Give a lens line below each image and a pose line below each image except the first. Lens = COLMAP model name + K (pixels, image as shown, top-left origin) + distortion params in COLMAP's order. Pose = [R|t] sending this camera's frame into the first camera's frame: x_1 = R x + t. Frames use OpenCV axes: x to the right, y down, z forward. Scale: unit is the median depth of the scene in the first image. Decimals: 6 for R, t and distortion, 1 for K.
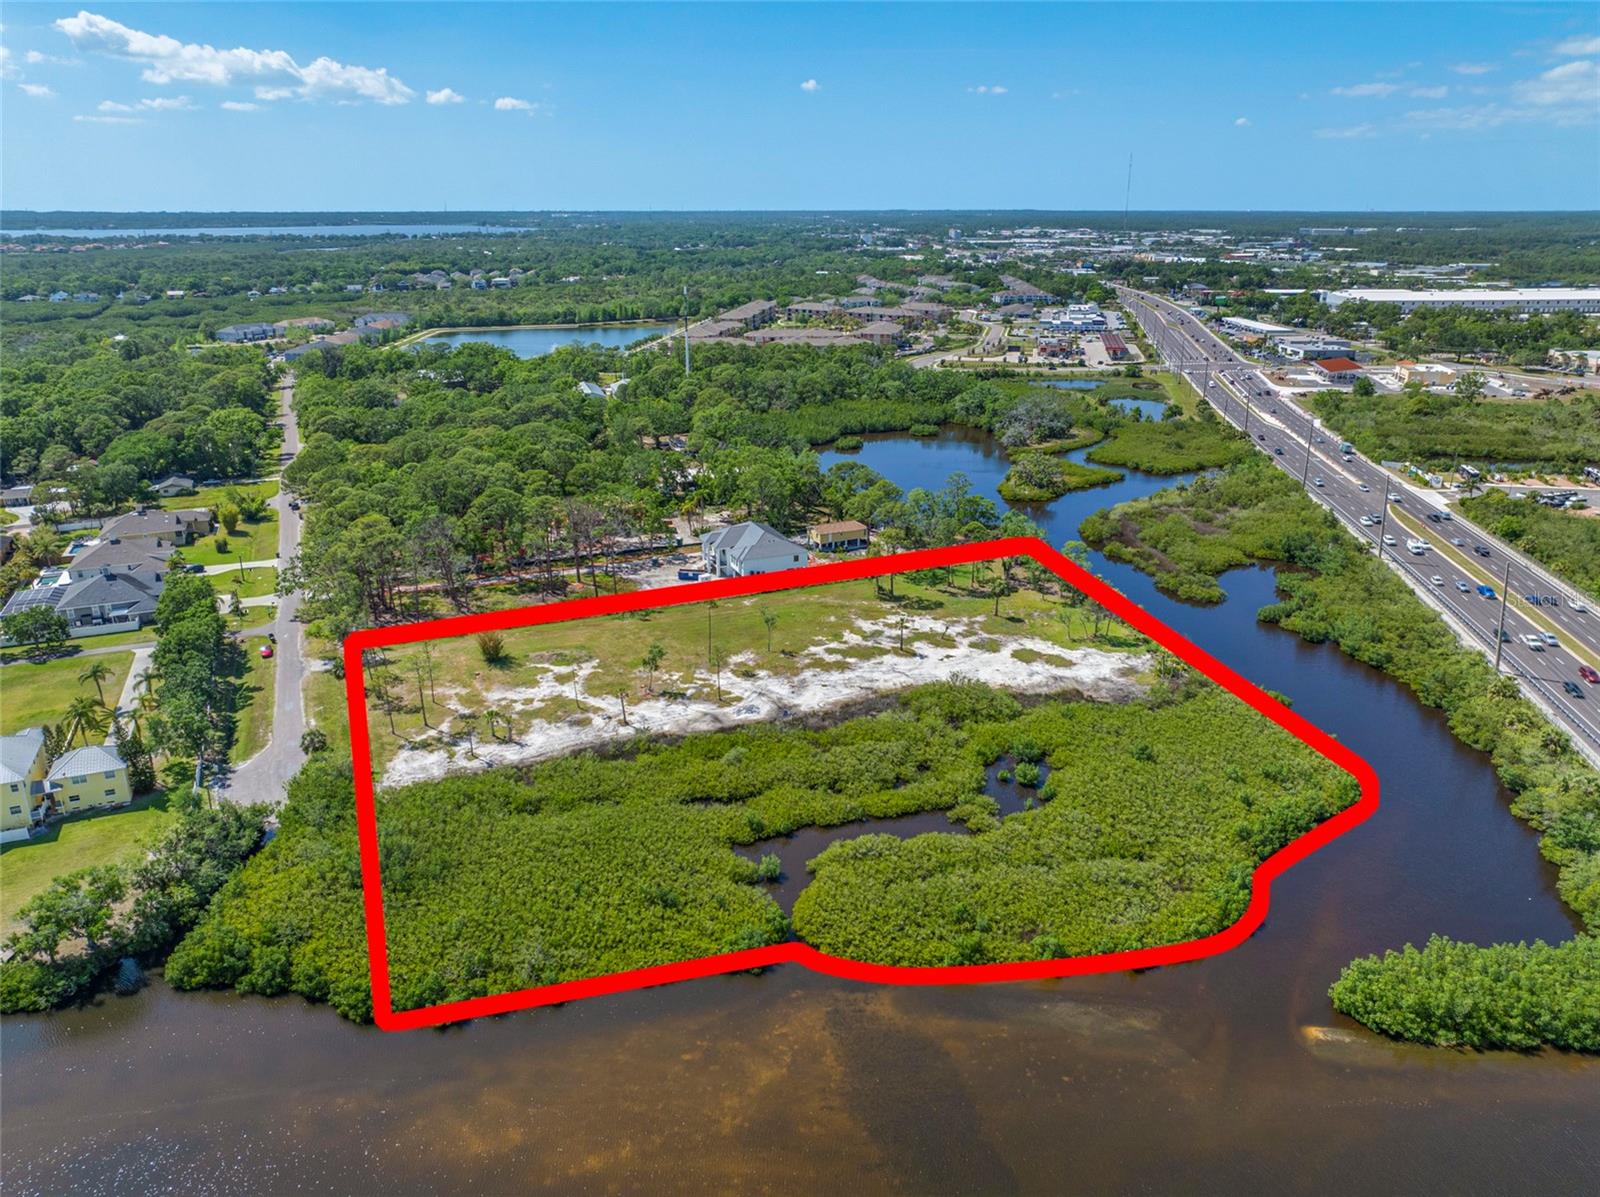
lens RADIAL K [[1115.5, 0, 804.8], [0, 1115.5, 601.4], [0, 0, 1]] dist [-0.002938, -0.002115]
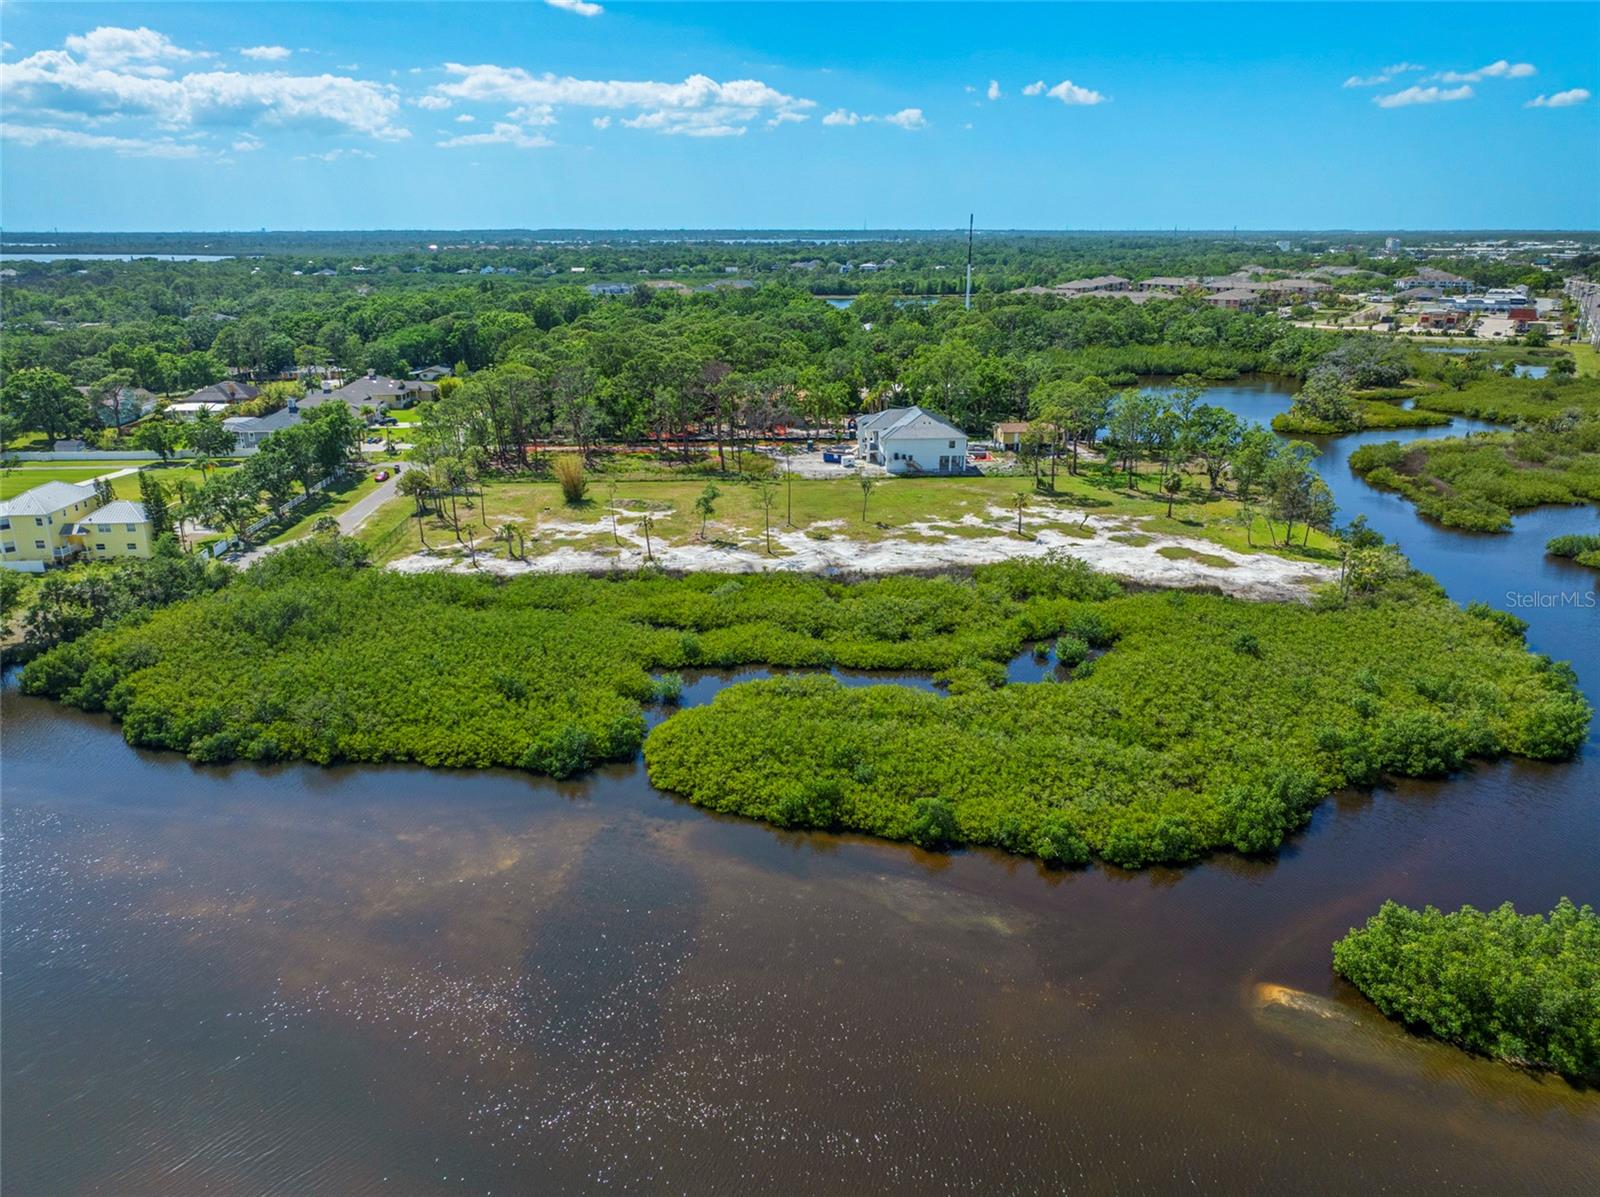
lens RADIAL K [[1115.5, 0, 804.8], [0, 1115.5, 601.4], [0, 0, 1]] dist [-0.002938, -0.002115]
pose [[0.937938, 0.108840, -0.329281, 0.216129], [-0.114991, 0.993366, 0.000801, 0.111642], [0.327184, 0.037113, 0.944232, 0.182508]]
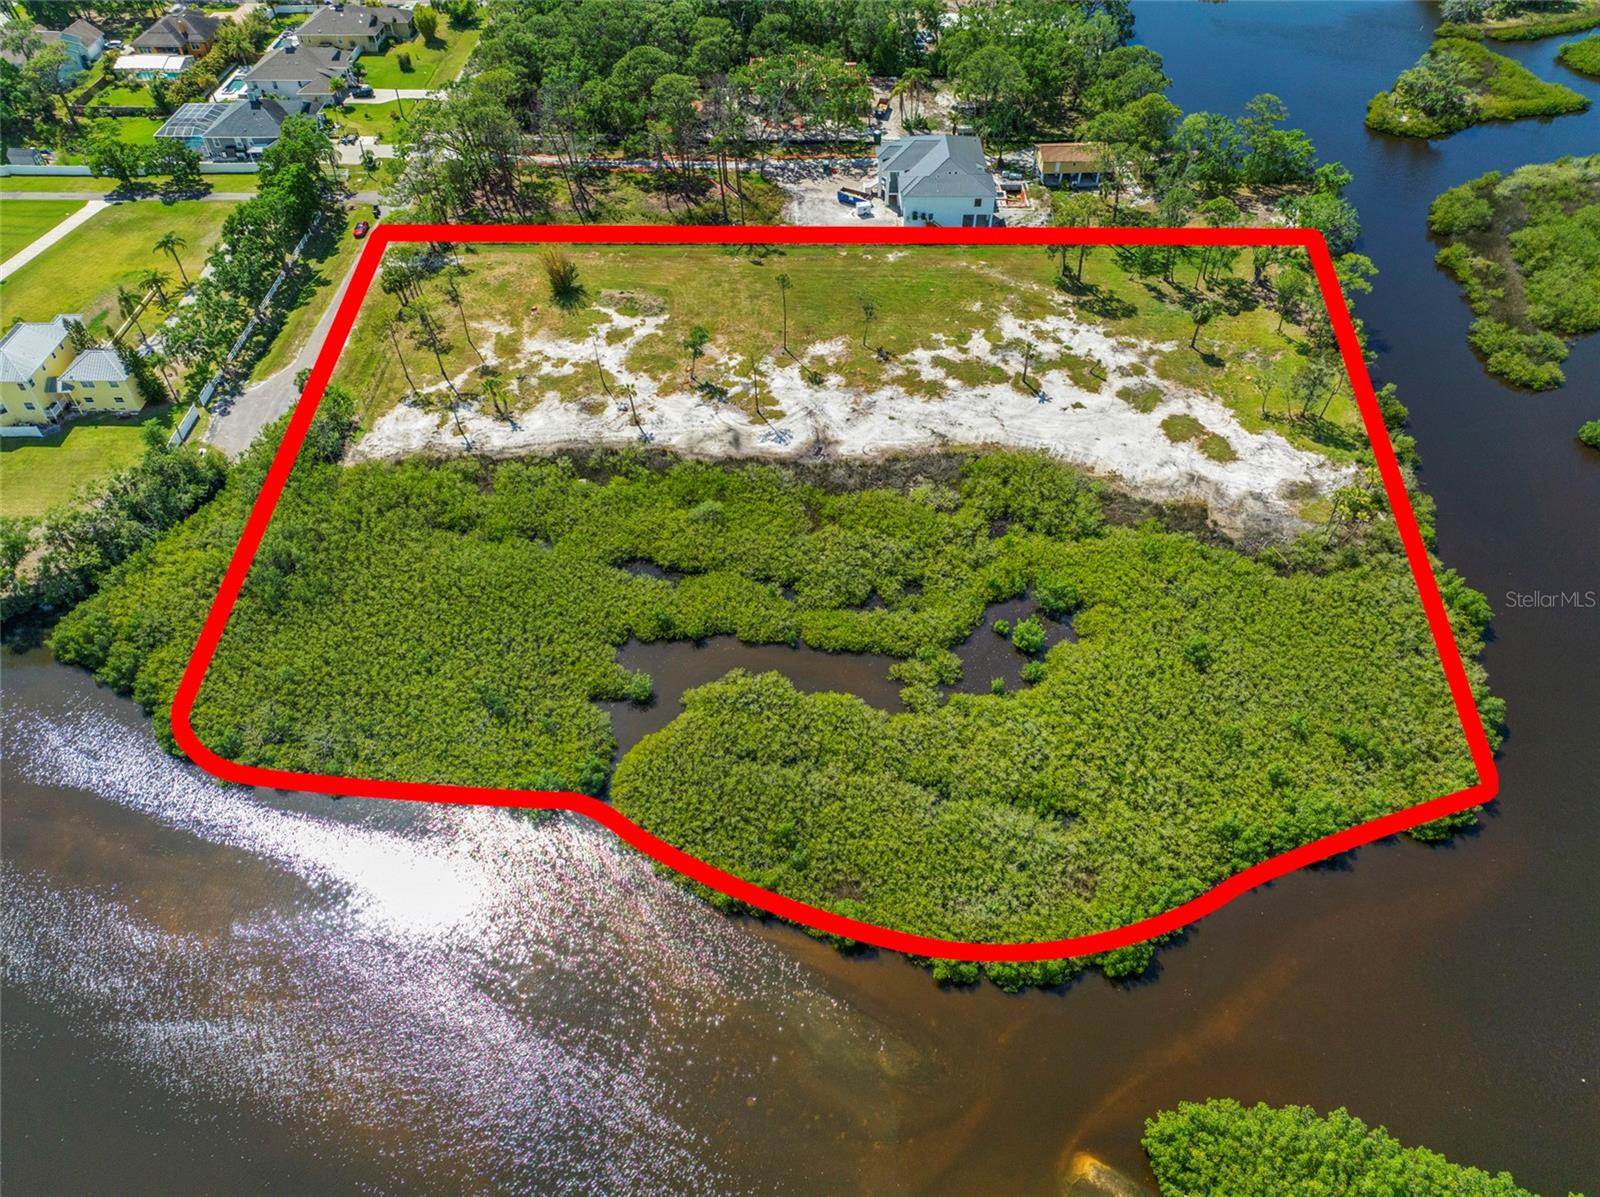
lens RADIAL K [[1115.5, 0, 804.8], [0, 1115.5, 601.4], [0, 0, 1]] dist [-0.002938, -0.002115]
pose [[0.916924, 0.283755, -0.280596, 0.210726], [-0.132117, 0.879336, 0.457508, -0.158417], [0.376558, -0.382429, 0.843773, 0.231727]]
